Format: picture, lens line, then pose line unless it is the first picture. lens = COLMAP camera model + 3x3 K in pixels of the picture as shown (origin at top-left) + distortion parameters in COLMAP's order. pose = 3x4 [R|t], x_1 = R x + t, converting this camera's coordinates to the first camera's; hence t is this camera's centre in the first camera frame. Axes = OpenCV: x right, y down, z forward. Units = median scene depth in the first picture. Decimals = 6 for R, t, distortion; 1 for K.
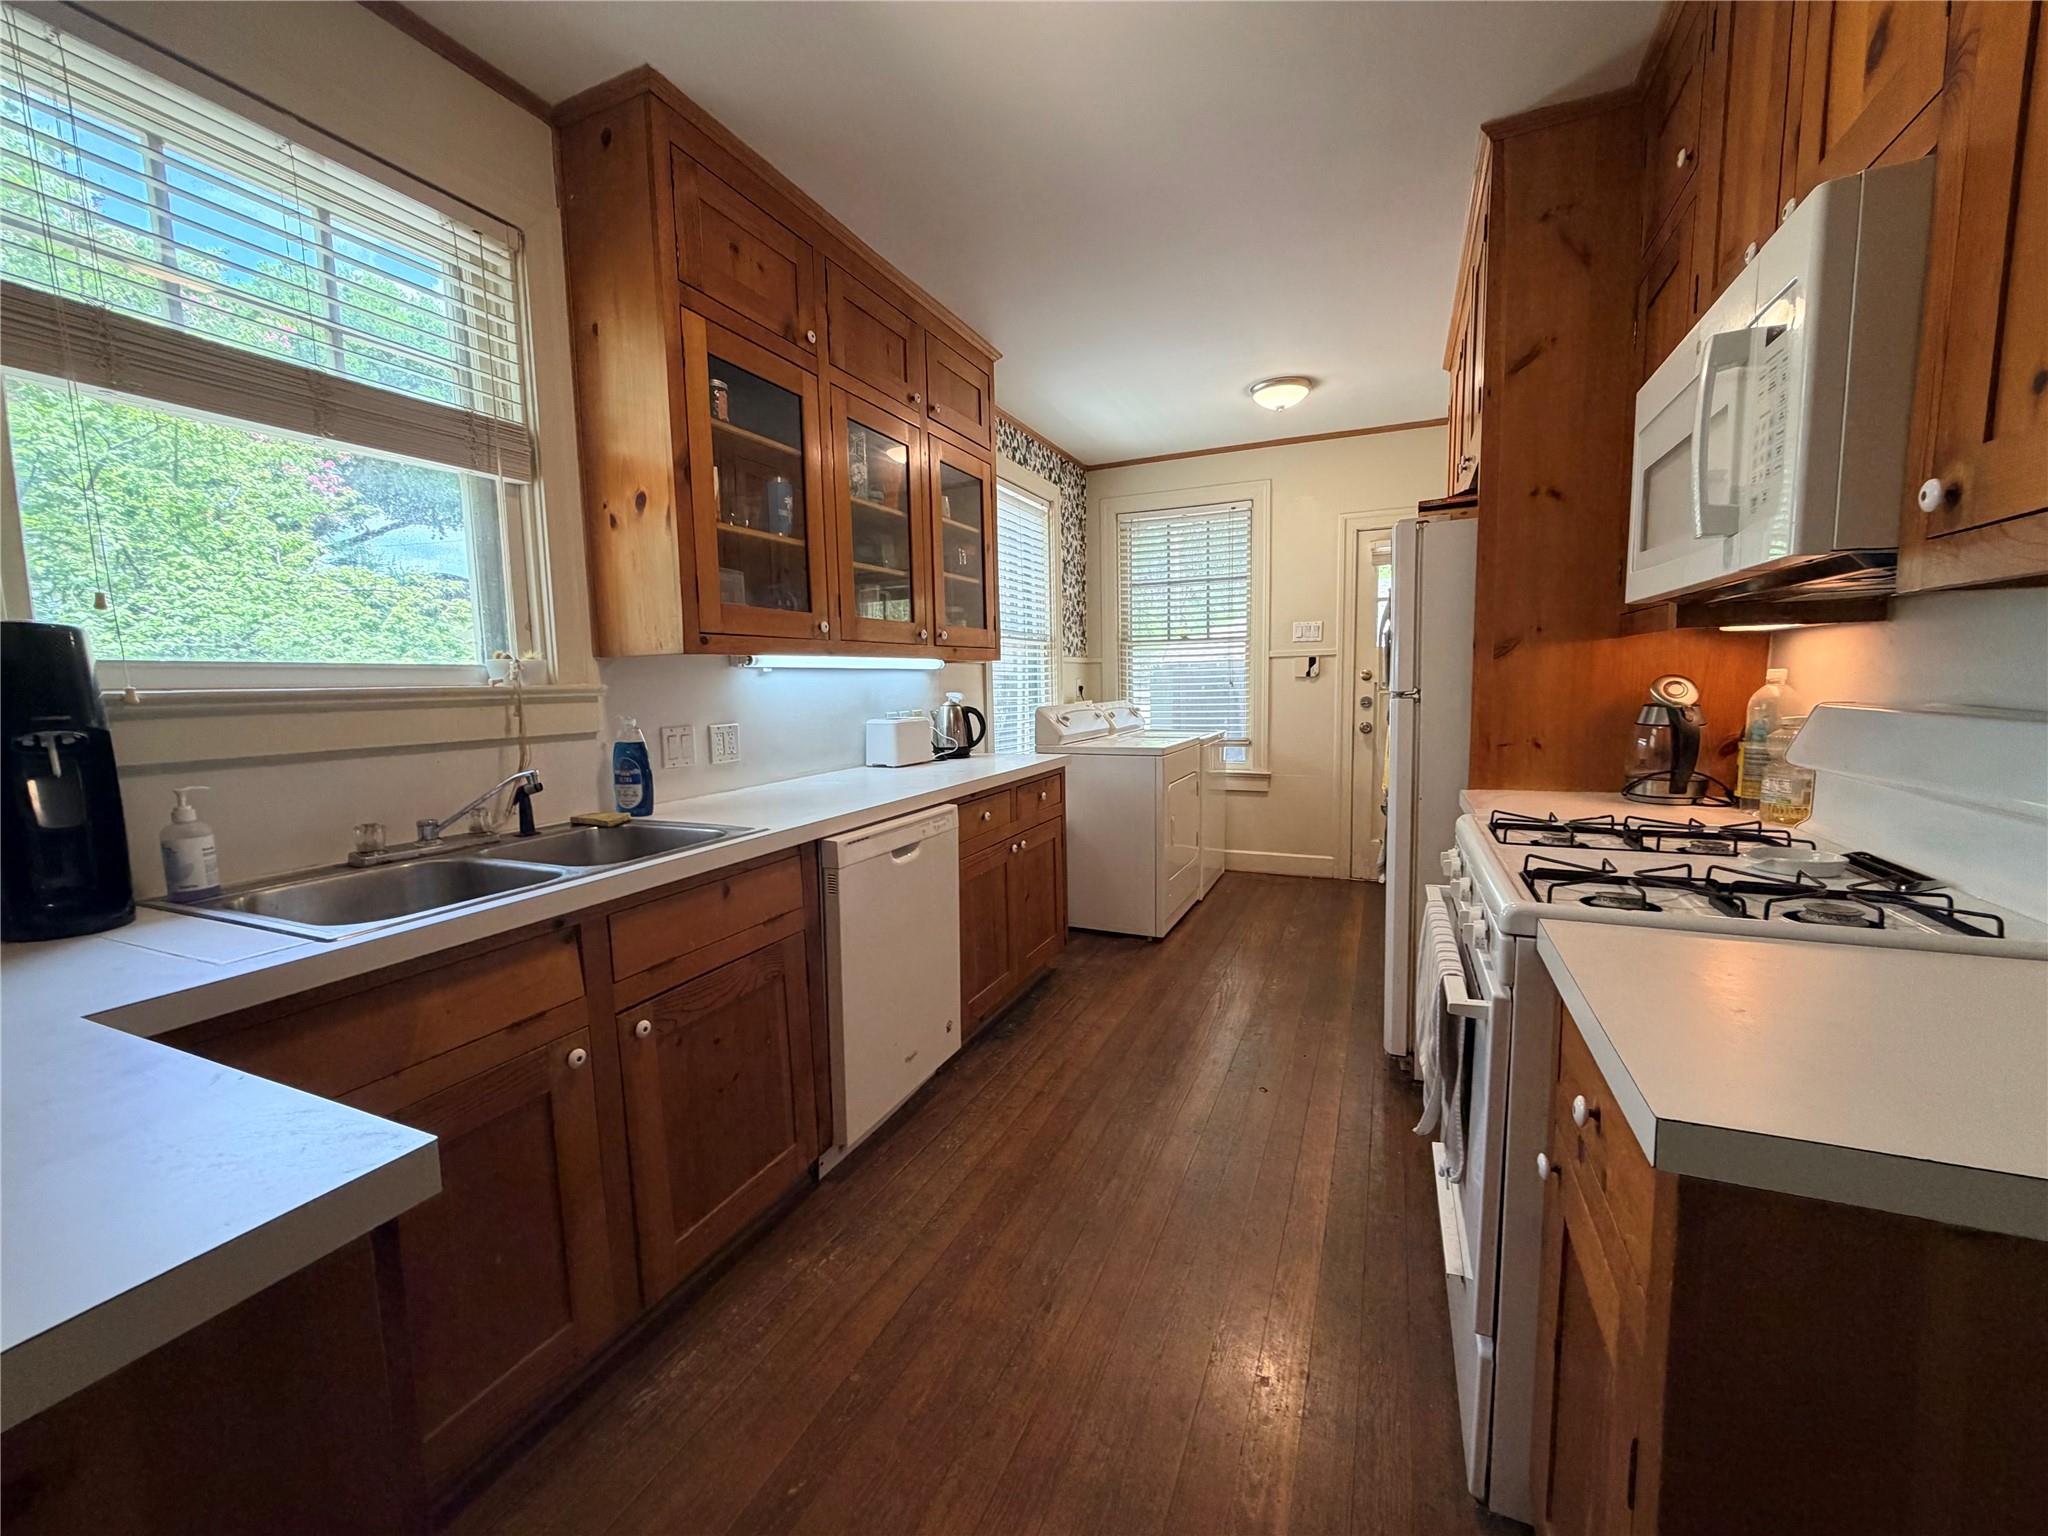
lens RADIAL K [[807.8, 0, 1025.0], [0, 807.8, 765.6], [0, 0, 1]] dist [-0.000374, -0.000051]
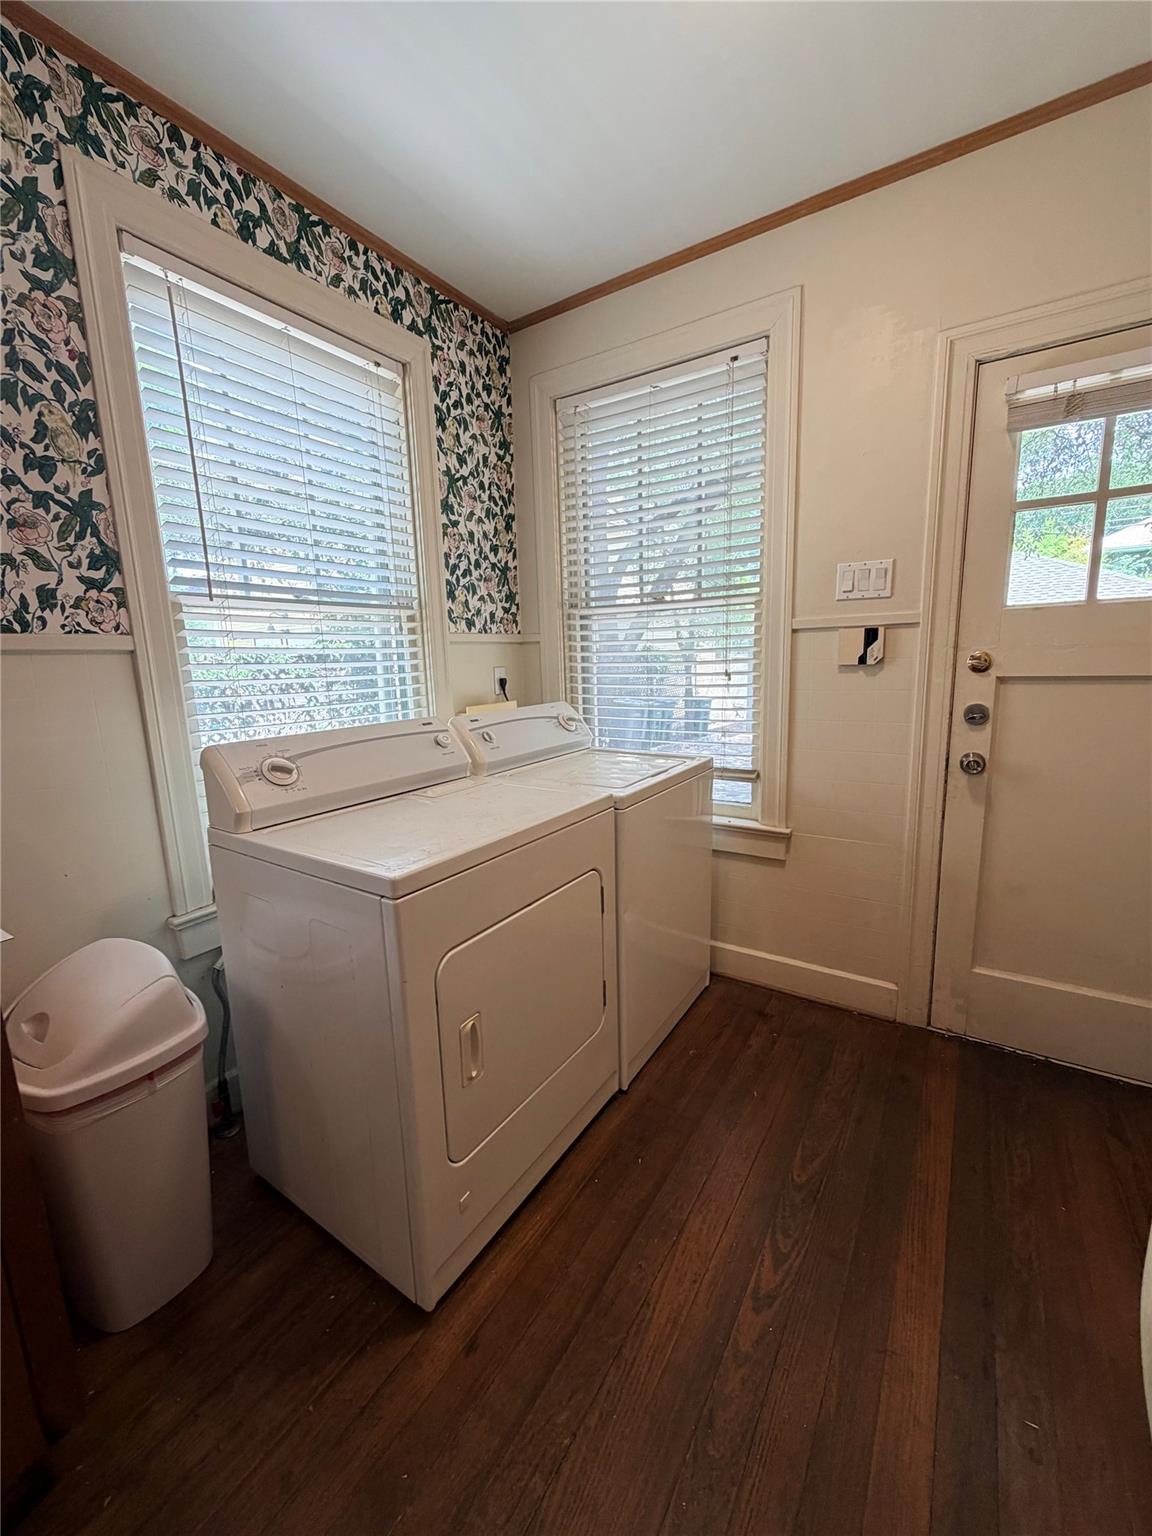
lens RADIAL K [[605.9, 0, 583.2], [0, 605.9, 761.1], [0, 0, 1]] dist [-0.000374, -0.000051]
pose [[0.988197, 0.017643, -0.152172, 0.228353], [-0.006179, 0.997128, 0.075481, -0.074973], [0.153066, -0.073650, 0.985468, 0.564651]]
